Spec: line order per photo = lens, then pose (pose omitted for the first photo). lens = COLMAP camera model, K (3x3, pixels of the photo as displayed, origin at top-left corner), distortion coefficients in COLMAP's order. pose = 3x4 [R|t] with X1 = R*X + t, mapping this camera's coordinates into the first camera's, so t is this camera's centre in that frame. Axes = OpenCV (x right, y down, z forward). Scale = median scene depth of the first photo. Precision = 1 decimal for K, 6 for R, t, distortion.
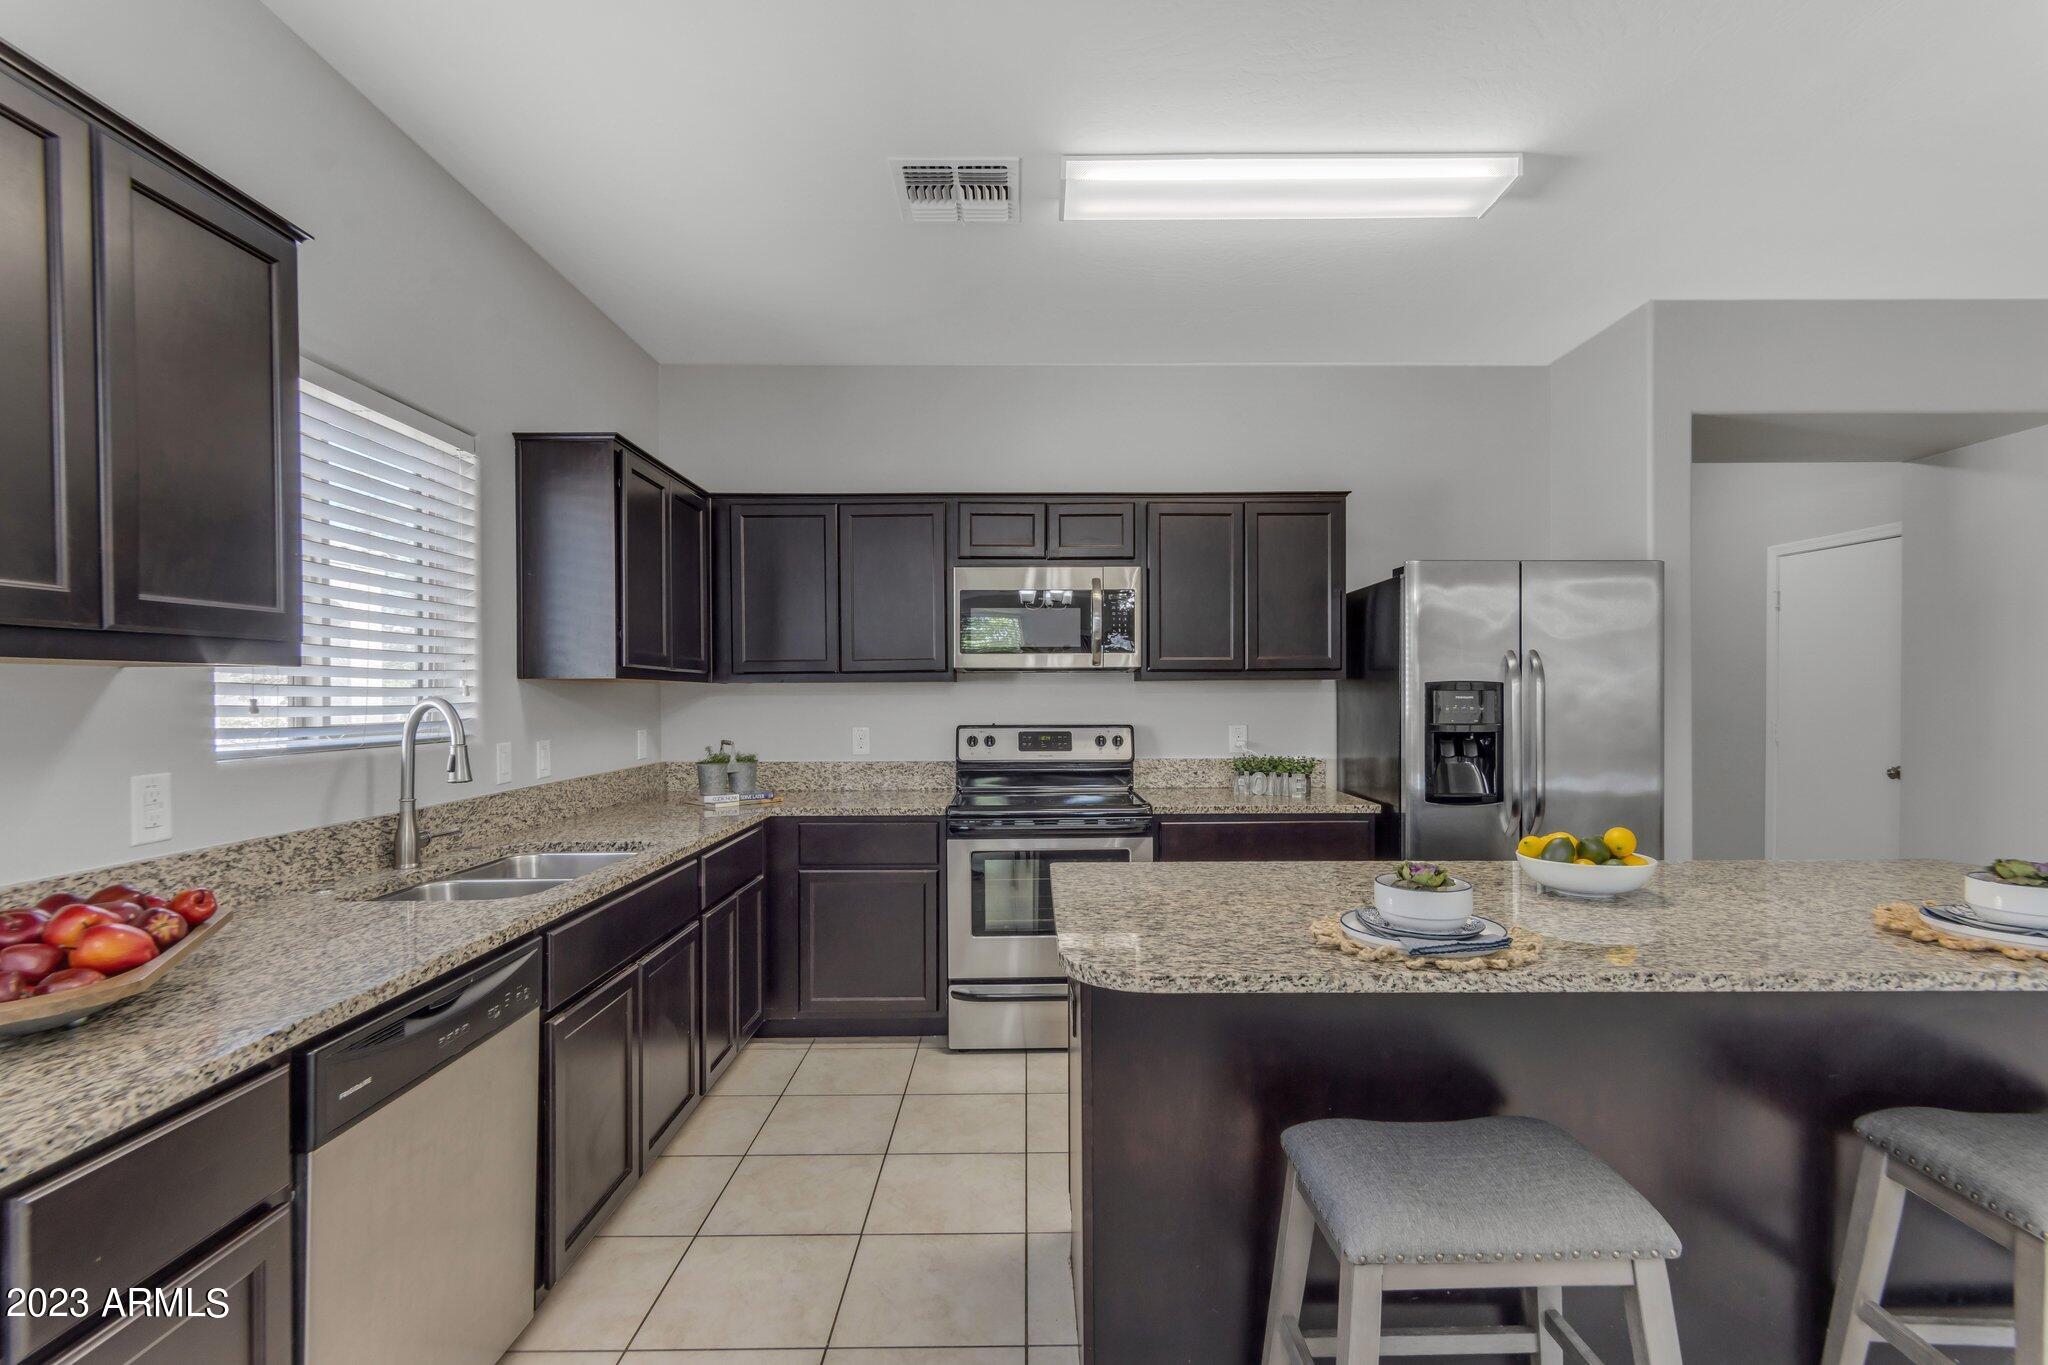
lens RADIAL K [[953.6, 0, 1034.6], [0, 953.6, 697.6], [0, 0, 1]] dist [0.005855, -0.001082]
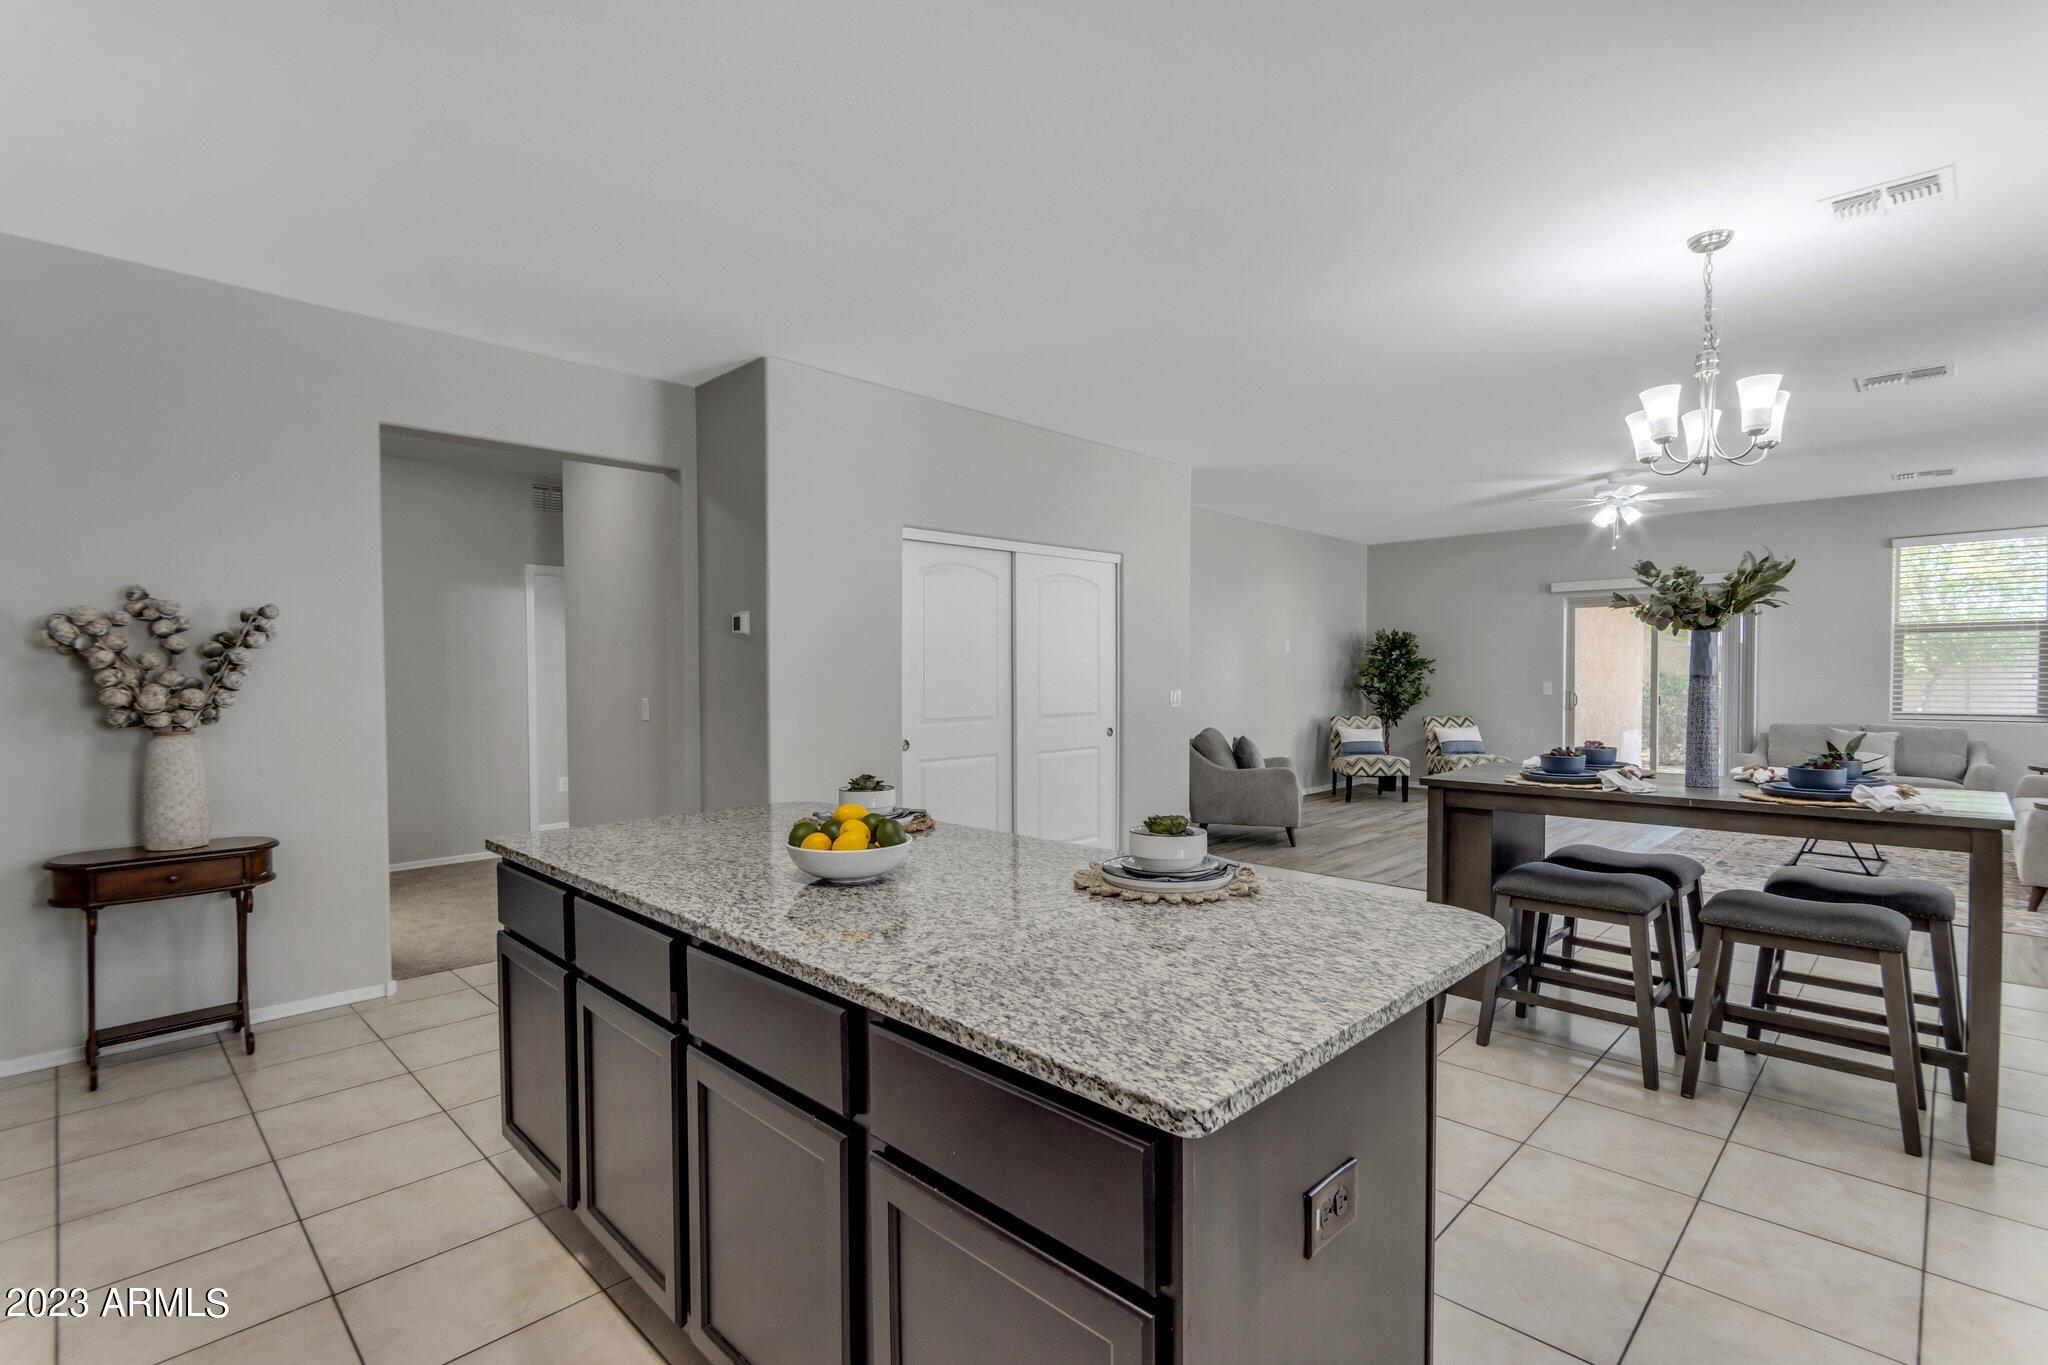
lens RADIAL K [[953.6, 0, 1033.5], [0, 953.6, 695.2], [0, 0, 1]] dist [0.005855, -0.001082]
pose [[-0.708995, -0.011082, 0.705127, -0.144127], [0.012796, 0.999510, 0.028575, -0.006190], [-0.705098, 0.029282, -0.708505, 0.905710]]
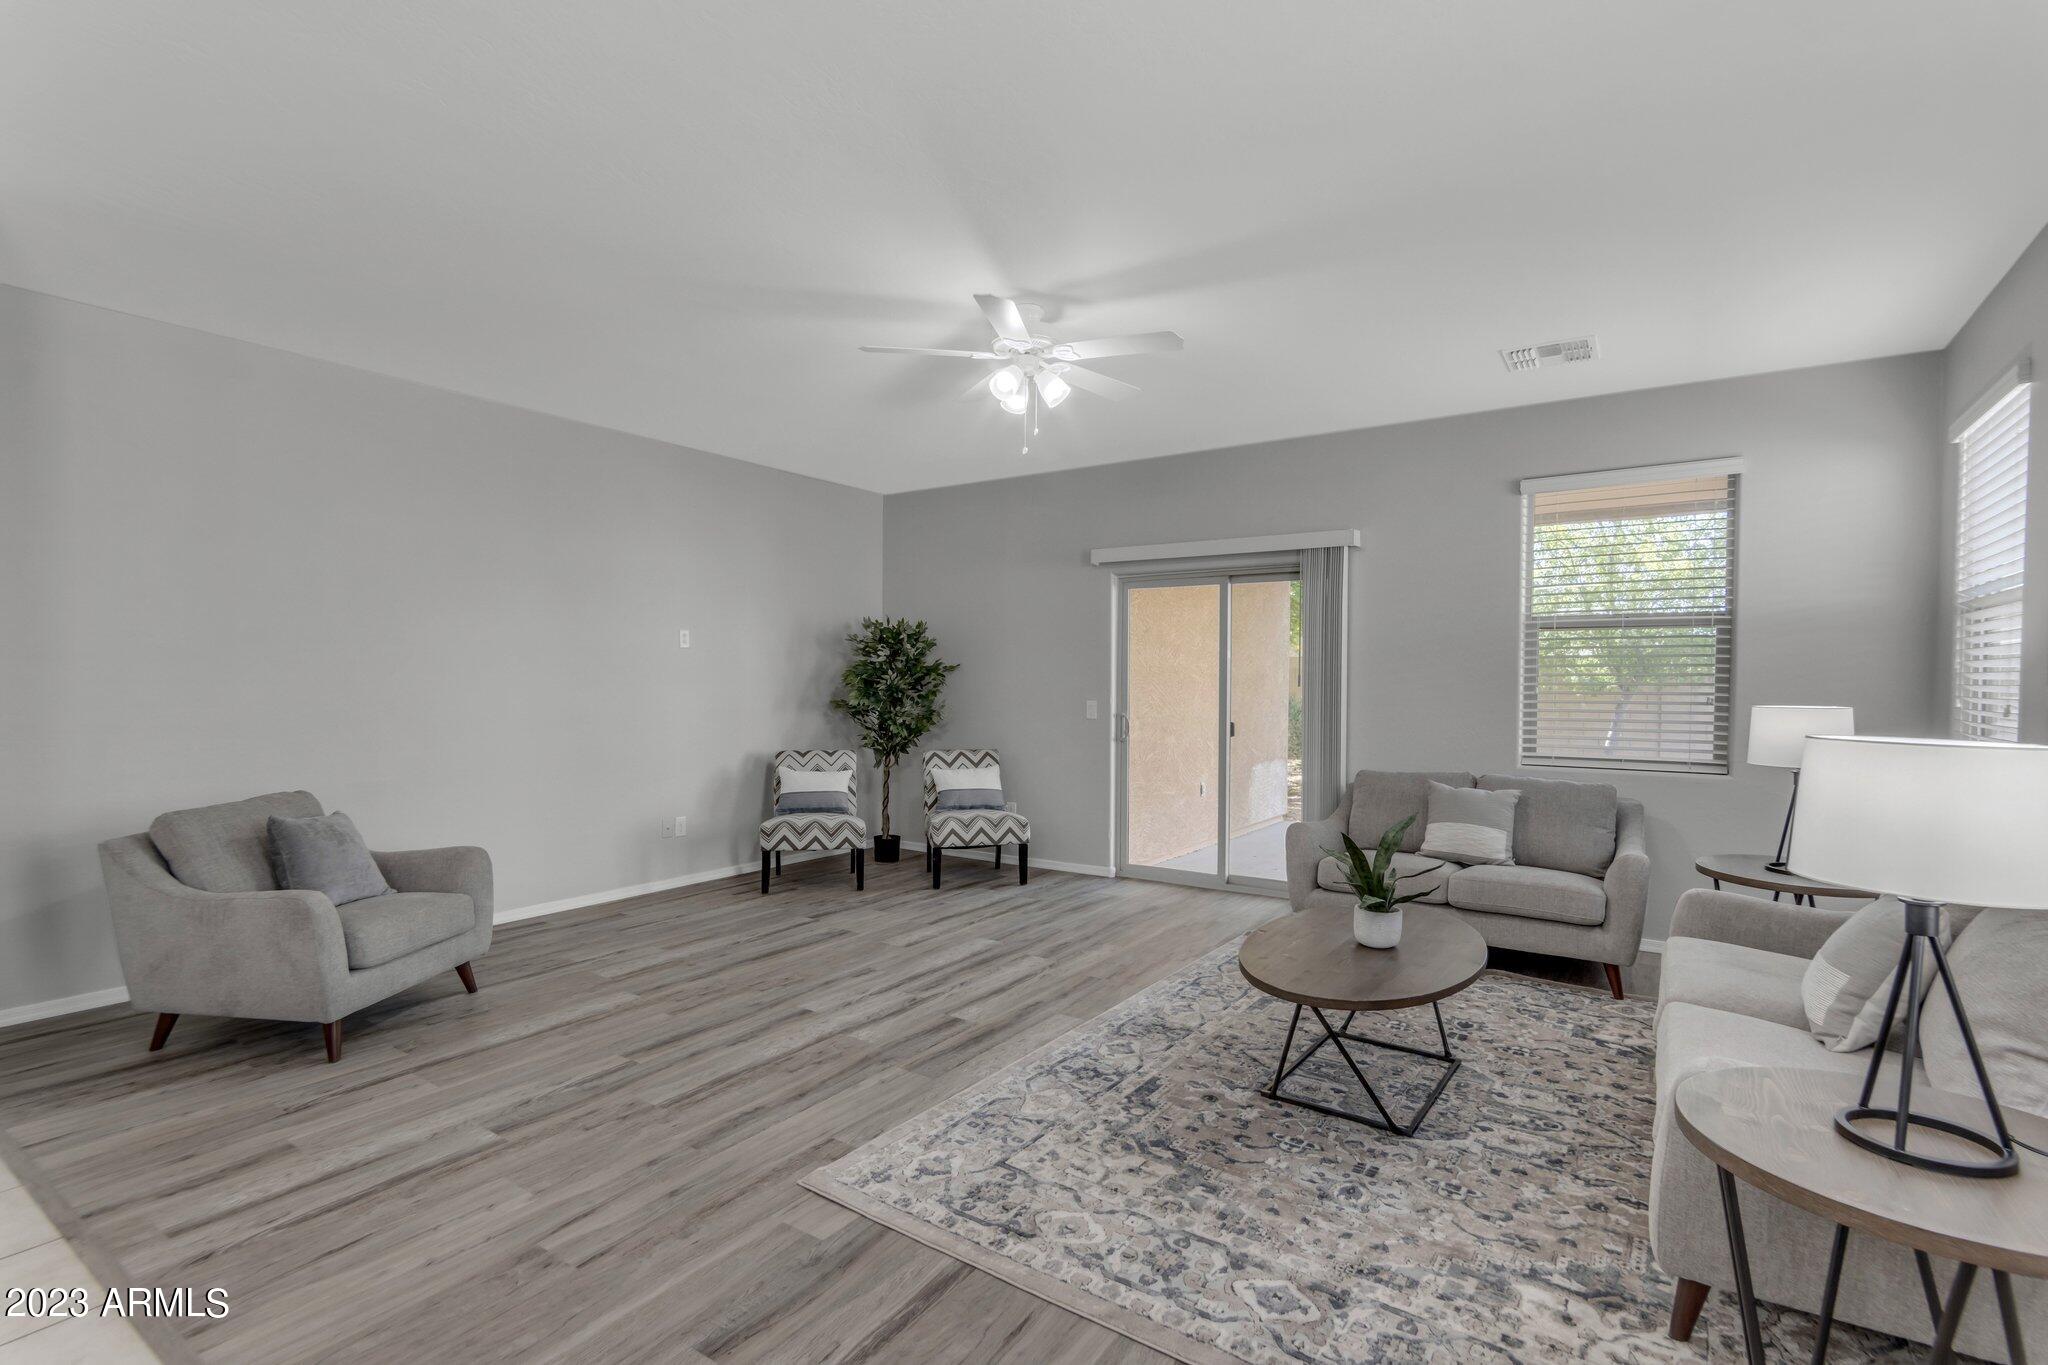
lens RADIAL K [[953.6, 0, 1032.5], [0, 953.6, 694.1], [0, 0, 1]] dist [0.005855, -0.001082]
pose [[-0.822178, -0.010904, 0.569127, -0.200159], [0.001744, 0.999764, 0.021675, 0.002355], [-0.569228, 0.018814, -0.821964, -0.537860]]
